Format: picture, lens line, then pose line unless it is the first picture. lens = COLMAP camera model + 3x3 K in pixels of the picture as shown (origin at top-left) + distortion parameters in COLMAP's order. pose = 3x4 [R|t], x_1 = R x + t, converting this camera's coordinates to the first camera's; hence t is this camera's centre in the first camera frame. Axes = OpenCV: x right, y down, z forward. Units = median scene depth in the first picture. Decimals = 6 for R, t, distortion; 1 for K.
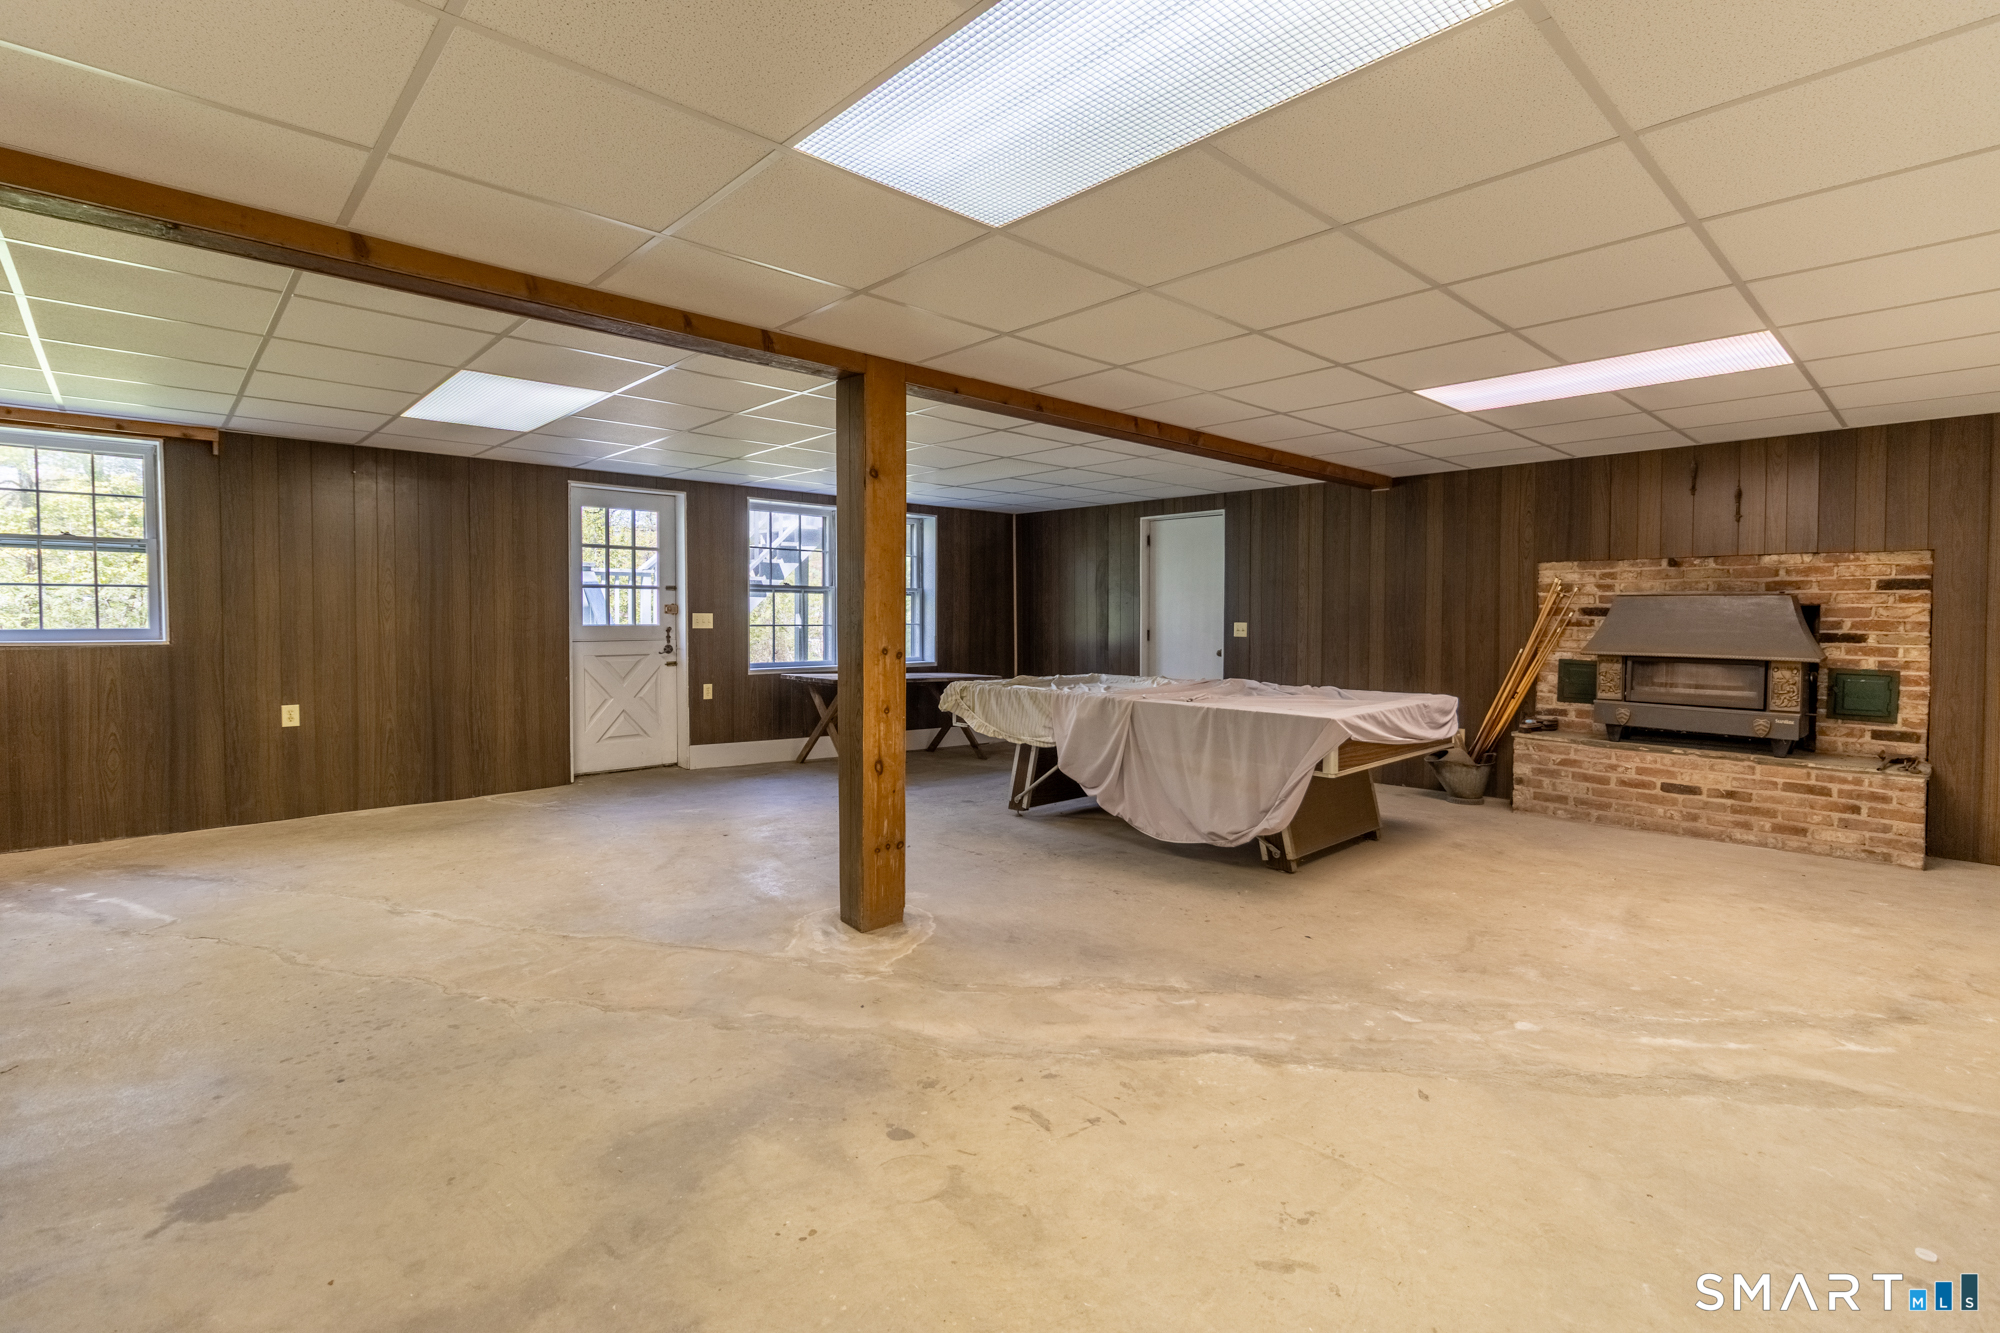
lens RADIAL K [[921.3, 0, 998.8], [0, 921.3, 642.7], [0, 0, 1]] dist [-0.001197, 0.001159]
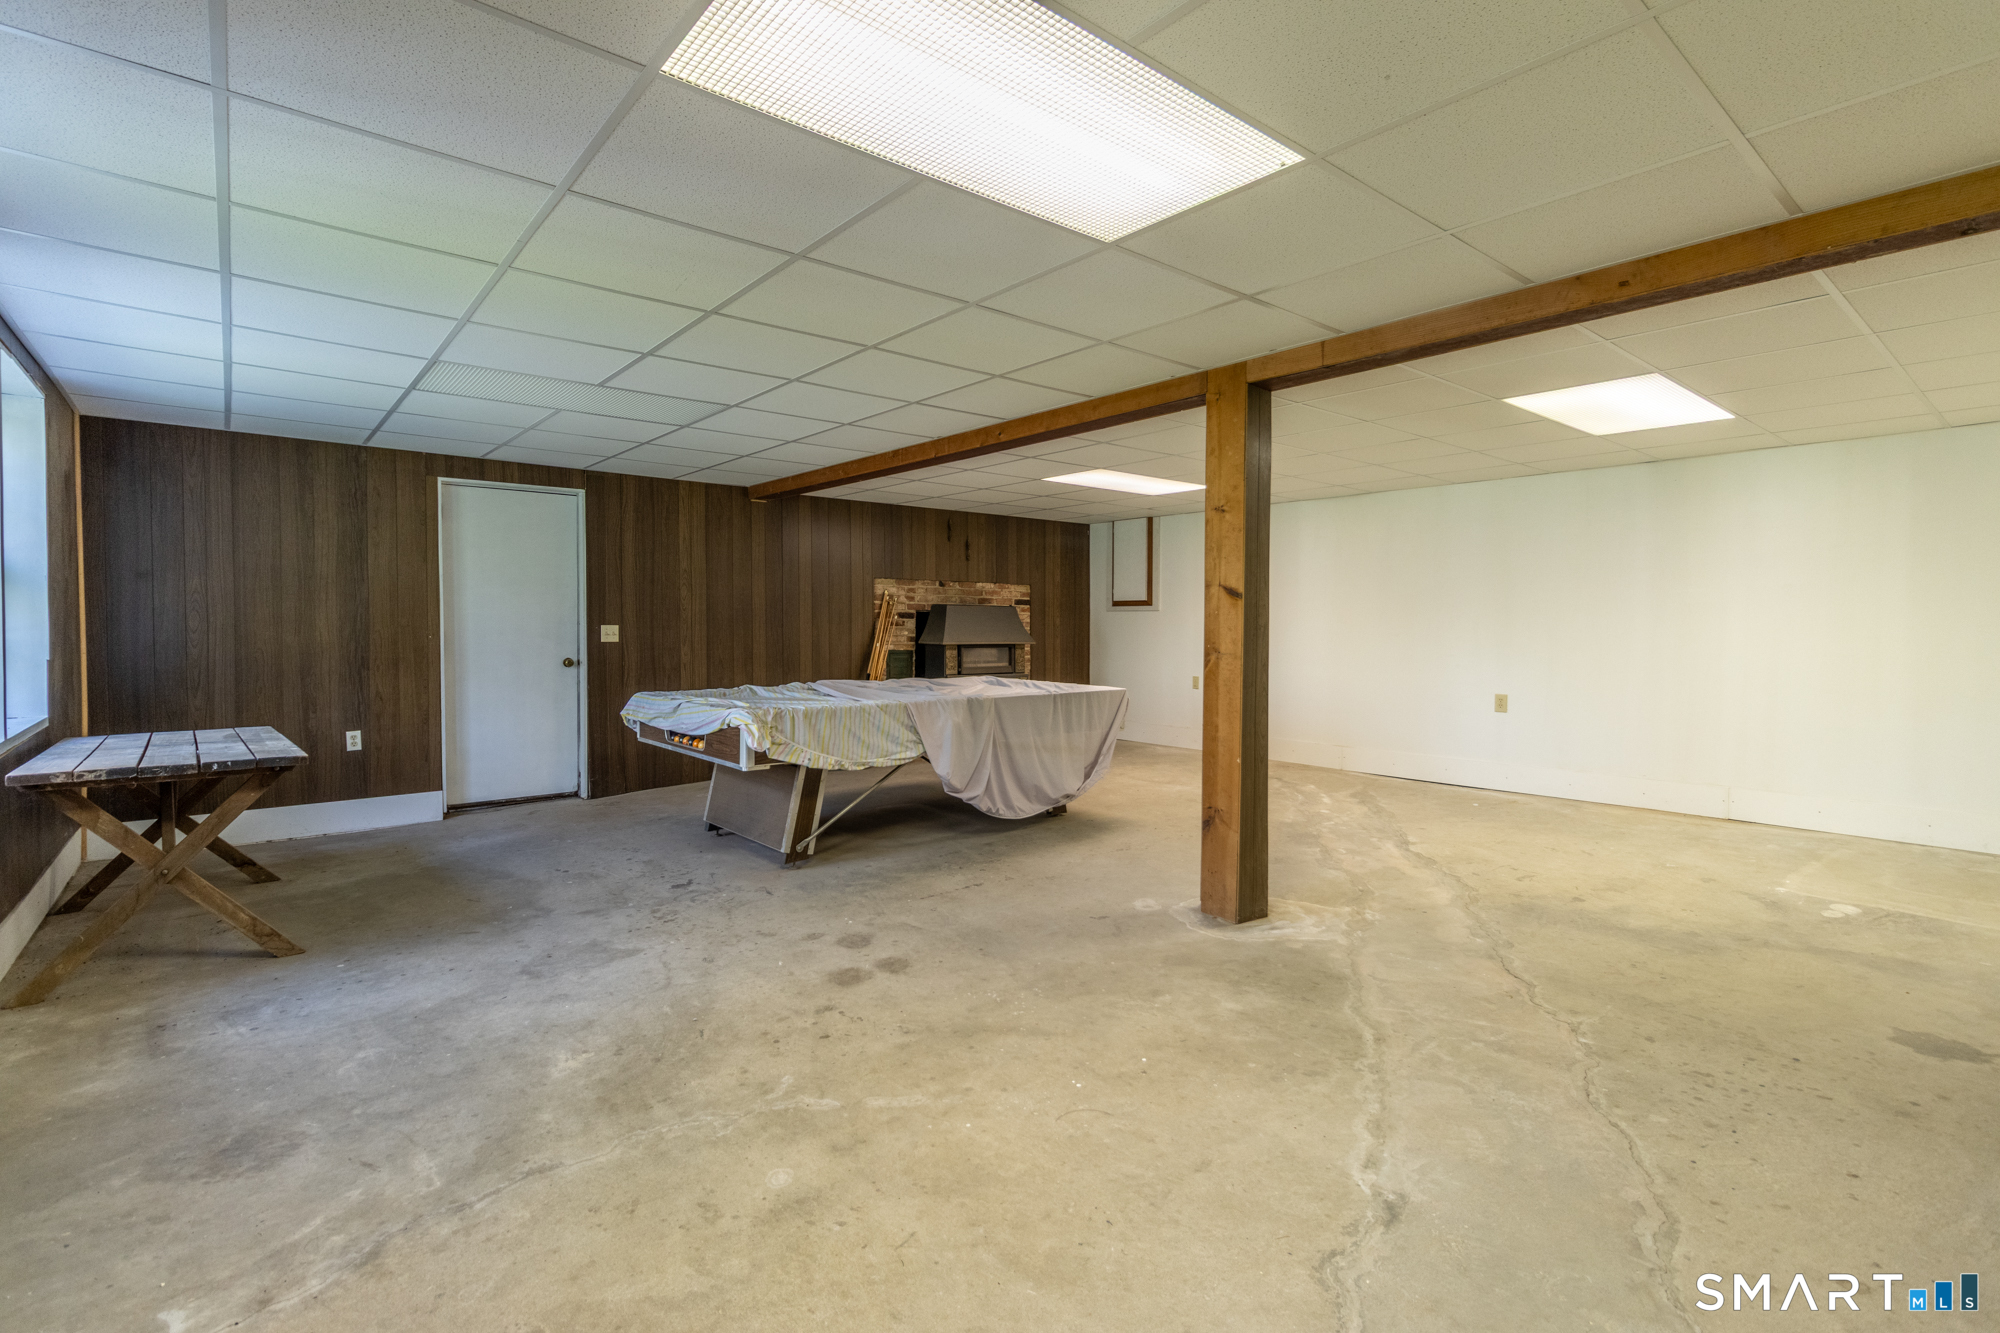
lens RADIAL K [[921.3, 0, 998.8], [0, 921.3, 642.7], [0, 0, 1]] dist [-0.001197, 0.001159]
pose [[0.059727, -0.025574, 0.997887, -1.217509], [0.026915, 0.999350, 0.024000, -0.034825], [-0.997852, 0.025425, 0.060376, 1.235119]]
